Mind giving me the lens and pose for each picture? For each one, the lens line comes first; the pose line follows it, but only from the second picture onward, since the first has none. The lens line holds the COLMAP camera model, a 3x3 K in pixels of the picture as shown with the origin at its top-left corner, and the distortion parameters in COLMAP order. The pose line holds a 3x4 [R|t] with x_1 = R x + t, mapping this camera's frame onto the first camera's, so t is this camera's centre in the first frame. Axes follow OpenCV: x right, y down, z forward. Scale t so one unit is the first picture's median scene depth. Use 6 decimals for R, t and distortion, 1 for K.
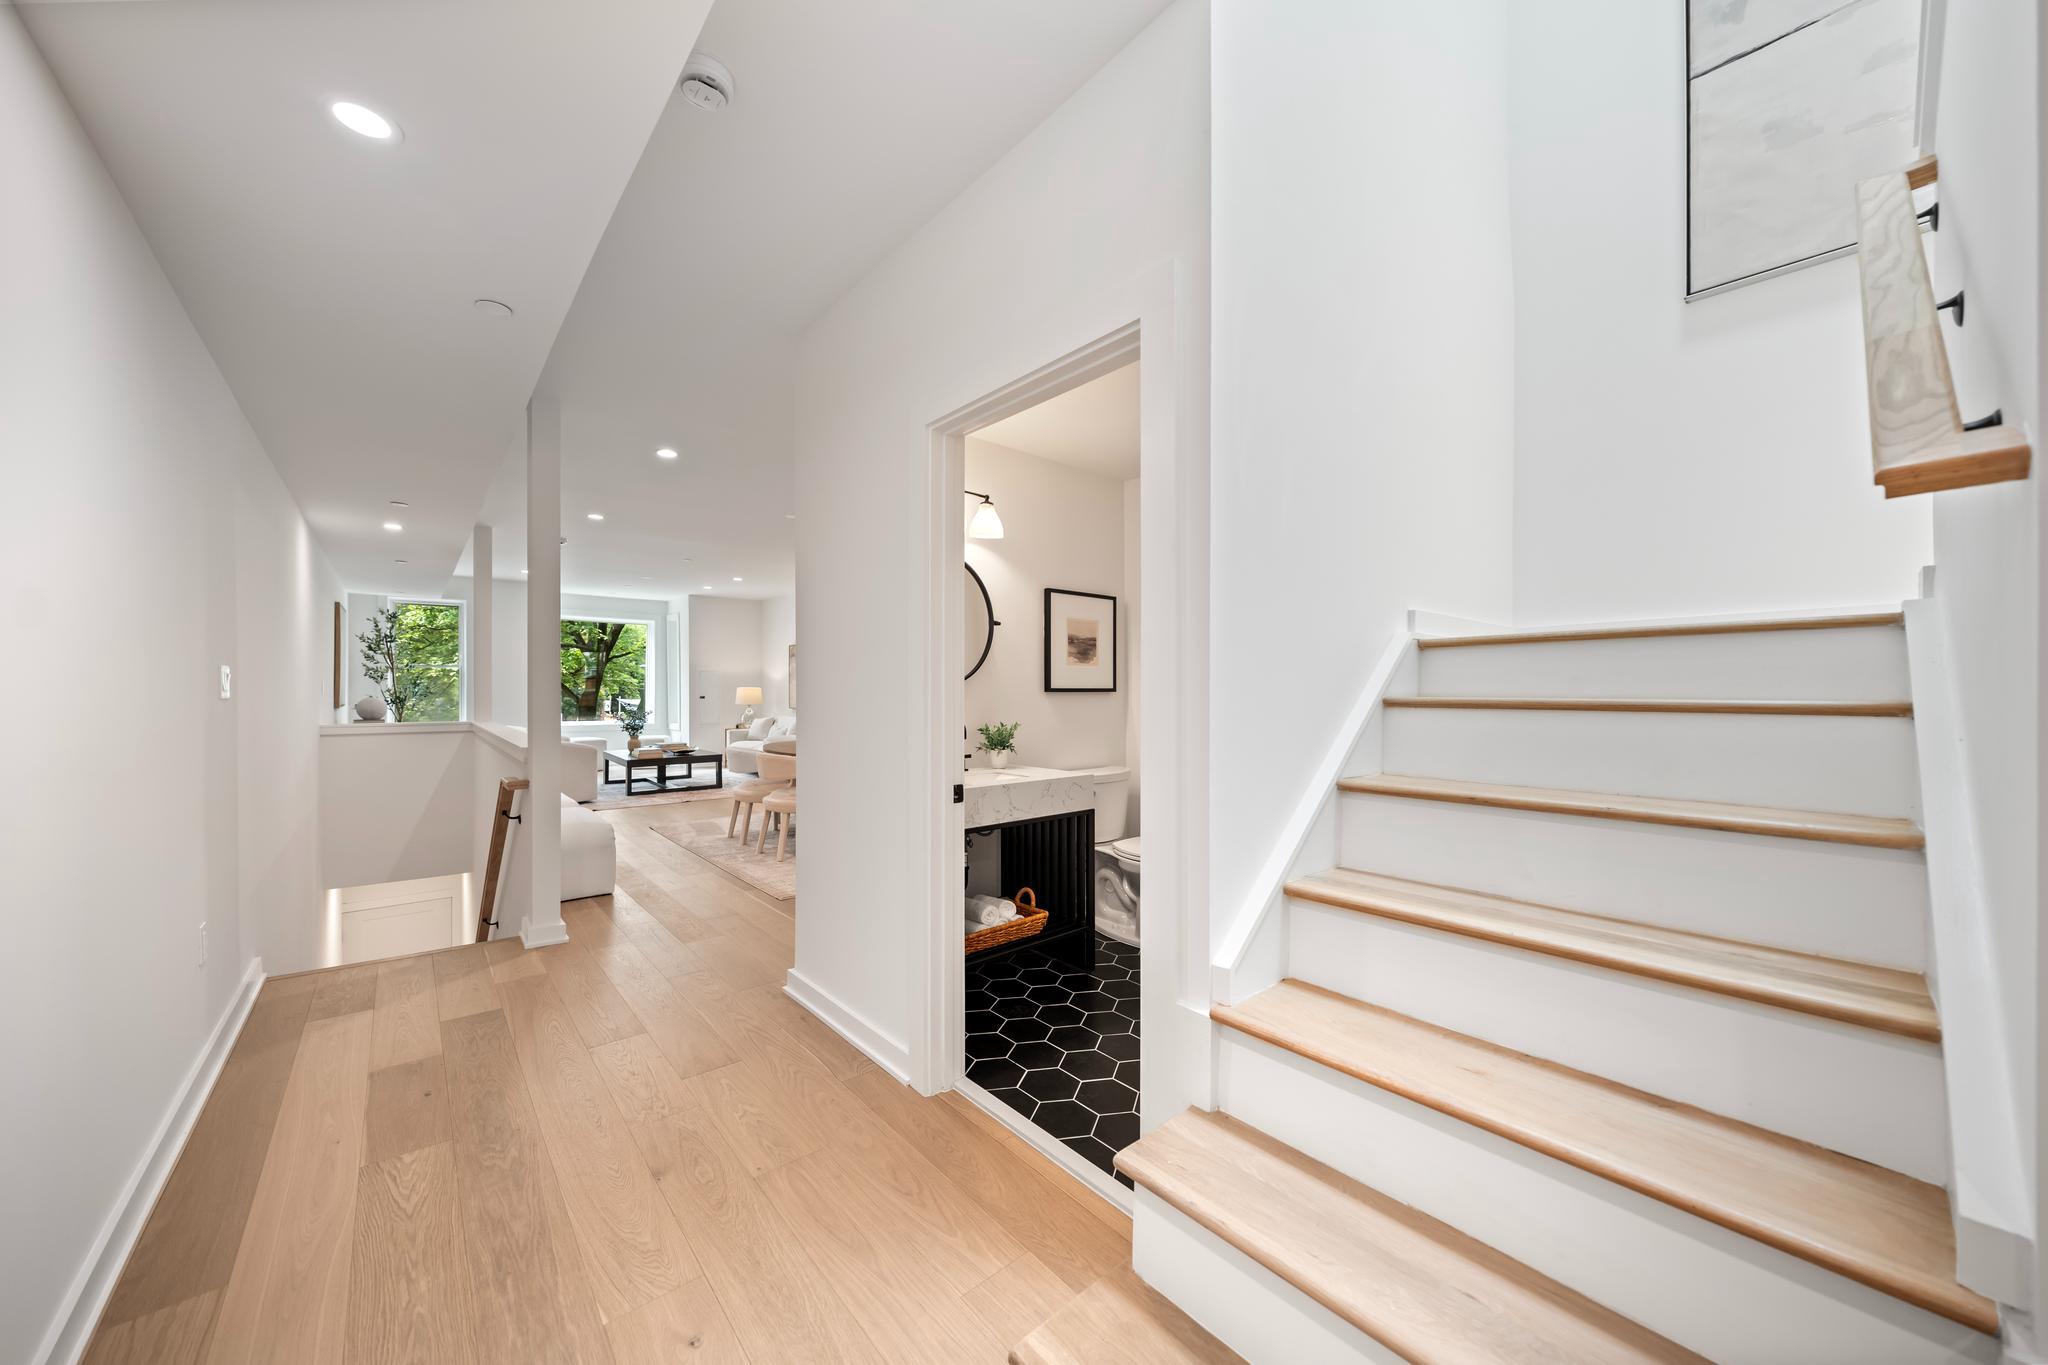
lens RADIAL K [[726.1, 0, 1027.0], [0, 726.1, 681.3], [0, 0, 1]] dist [-0.001072, -0.000166]
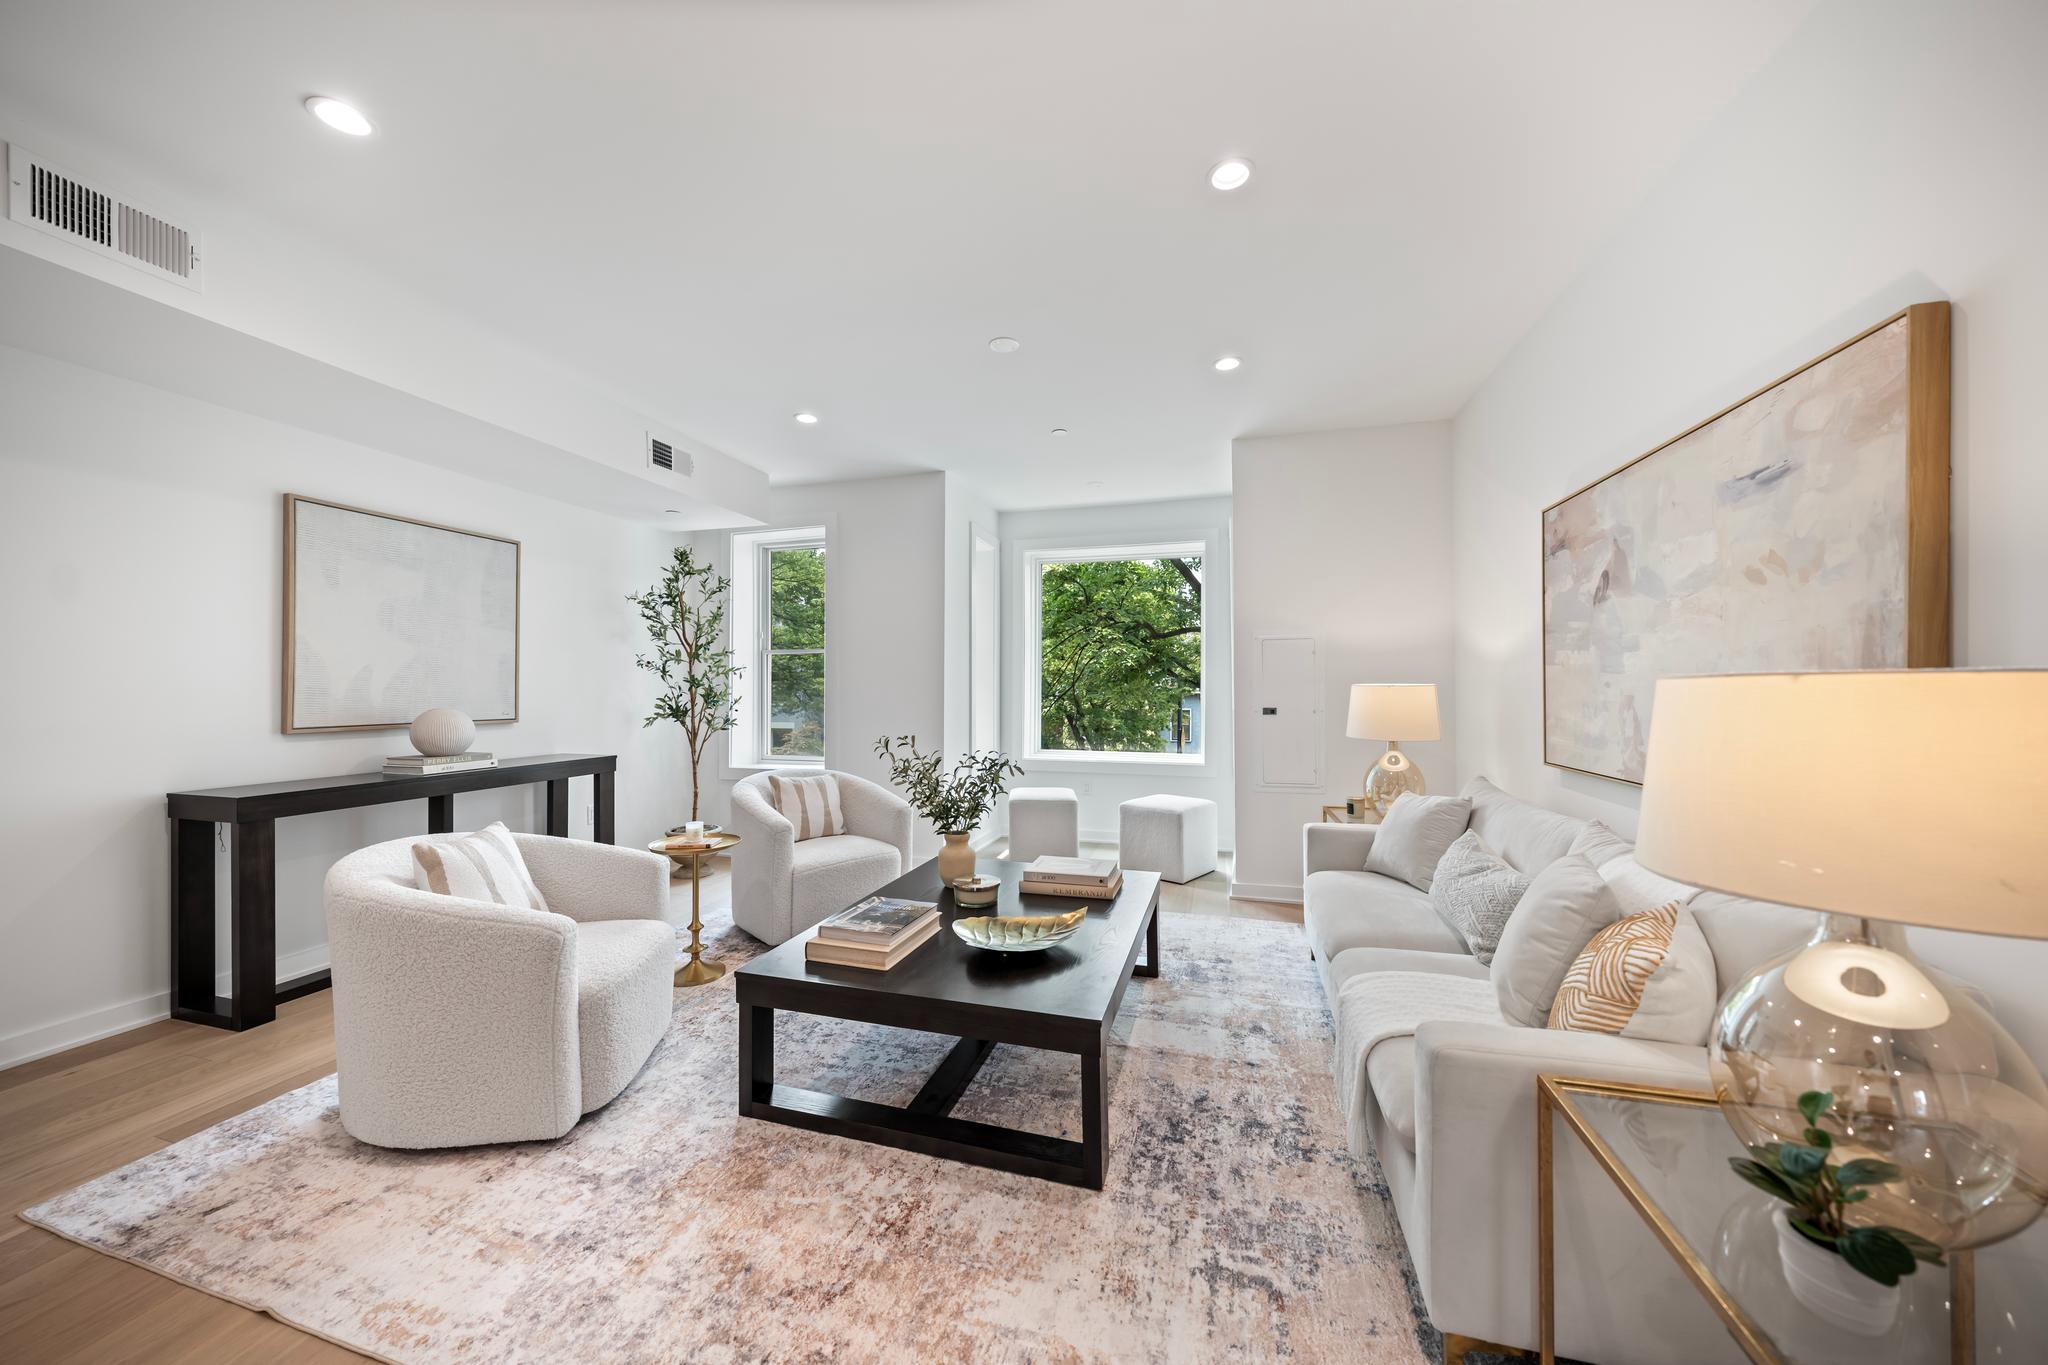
lens RADIAL K [[696.2, 0, 1025.9], [0, 696.2, 689.9], [0, 0, 1]] dist [-0.006598, 0.001159]
pose [[0.547913, -0.001223, -0.836534, -0.238273], [0.010331, 0.999933, 0.005305, 0.008324], [0.836471, -0.011549, 0.547889, 0.760707]]
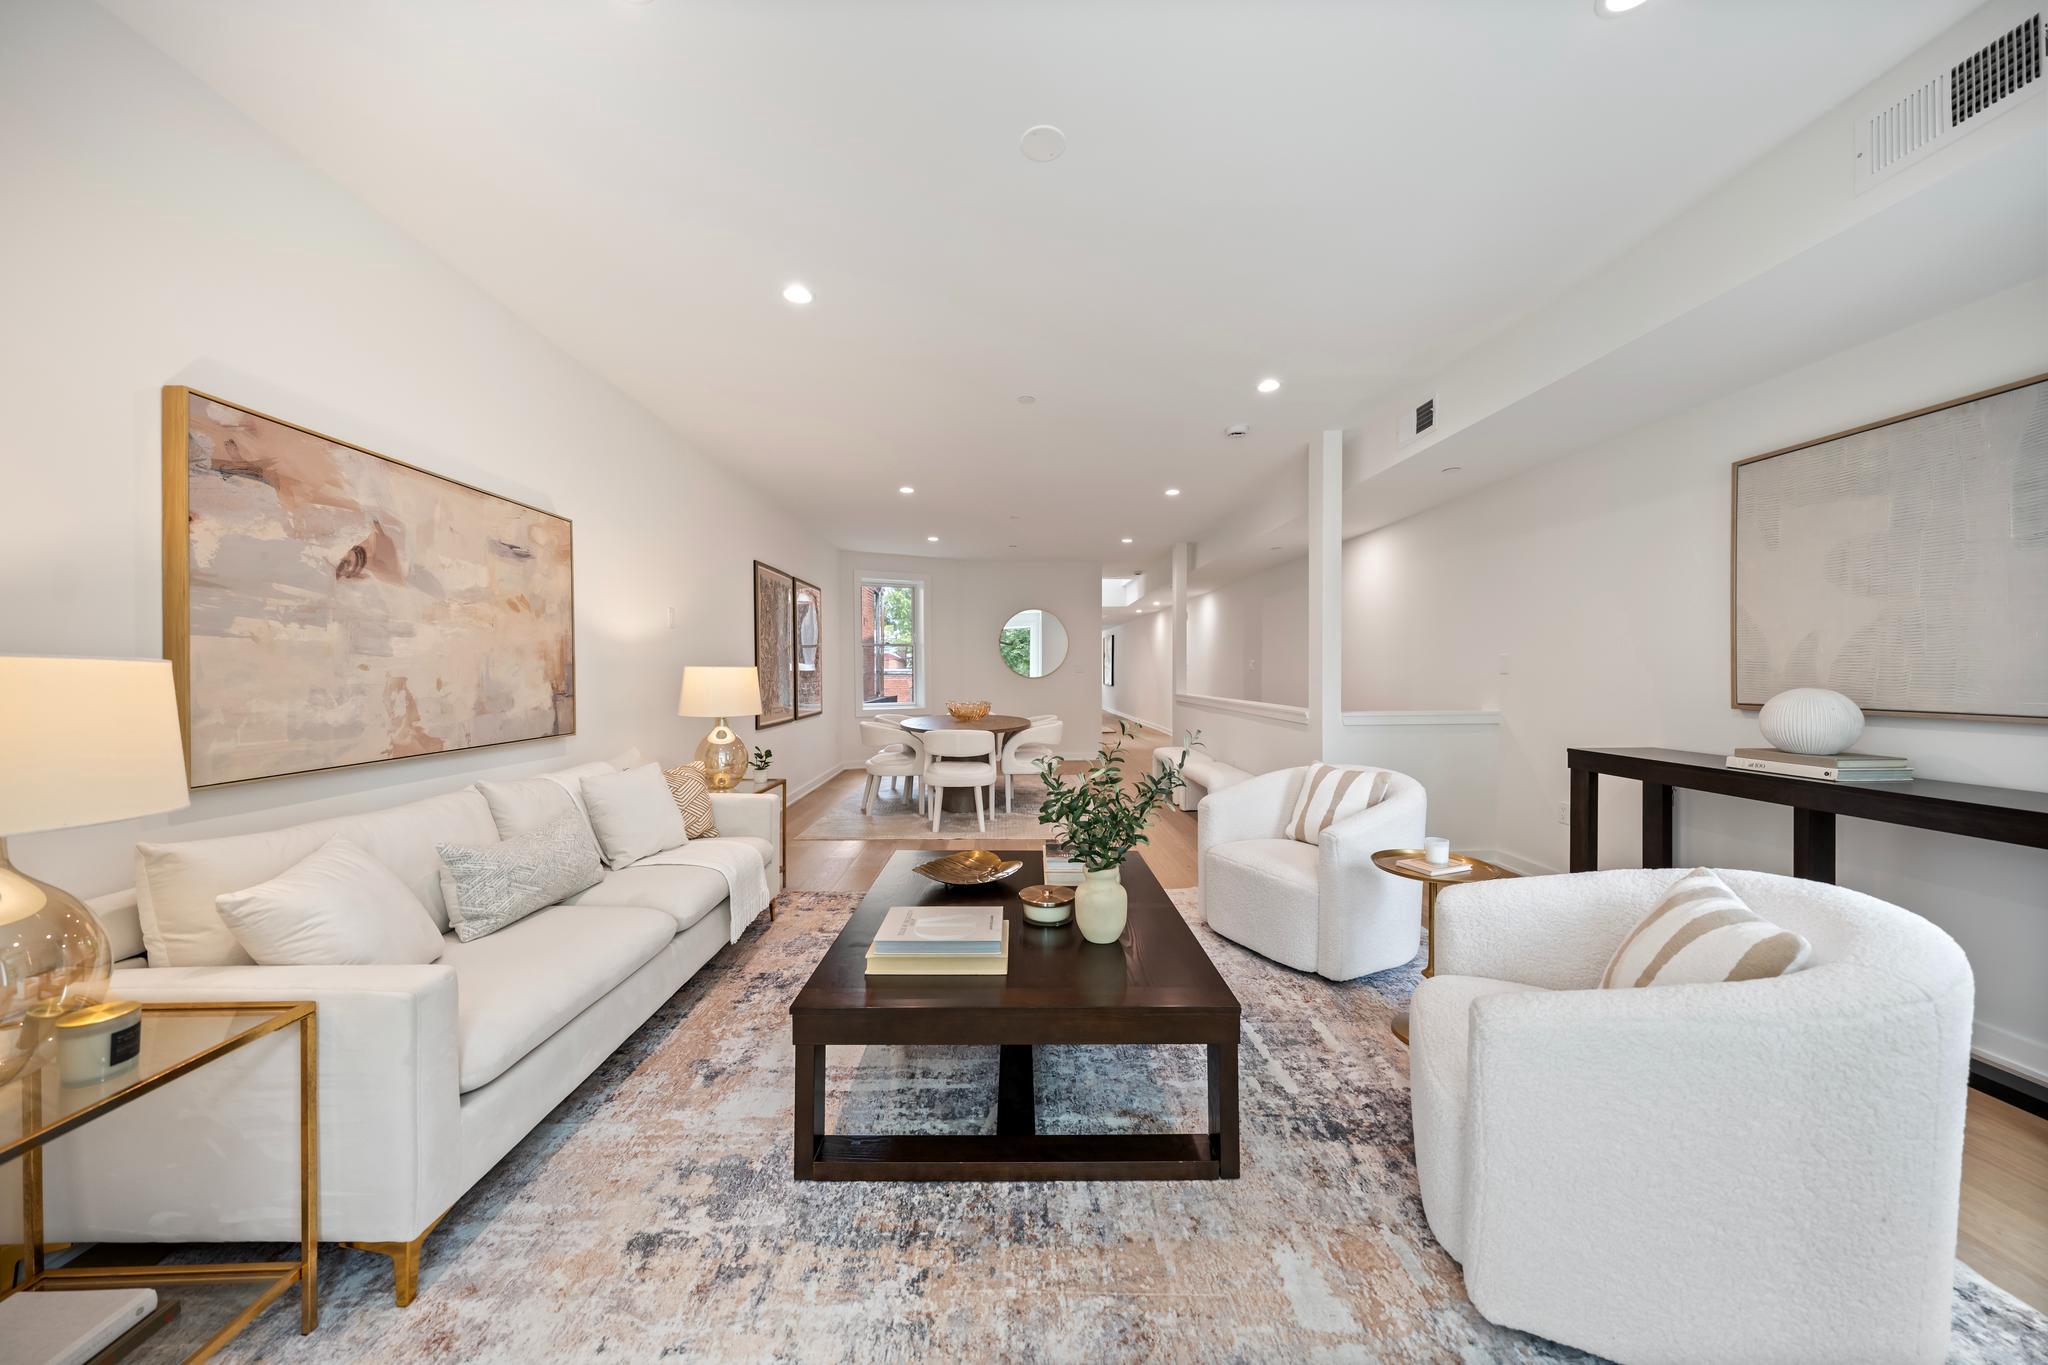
lens RADIAL K [[696.2, 0, 1023.2], [0, 696.2, 672.1], [0, 0, 1]] dist [-0.006598, 0.001159]
pose [[-0.769046, 0.000698, 0.639193, -0.588222], [-0.002221, 0.999990, -0.003764, 0.011431], [-0.639190, -0.004314, -0.769037, 1.051299]]
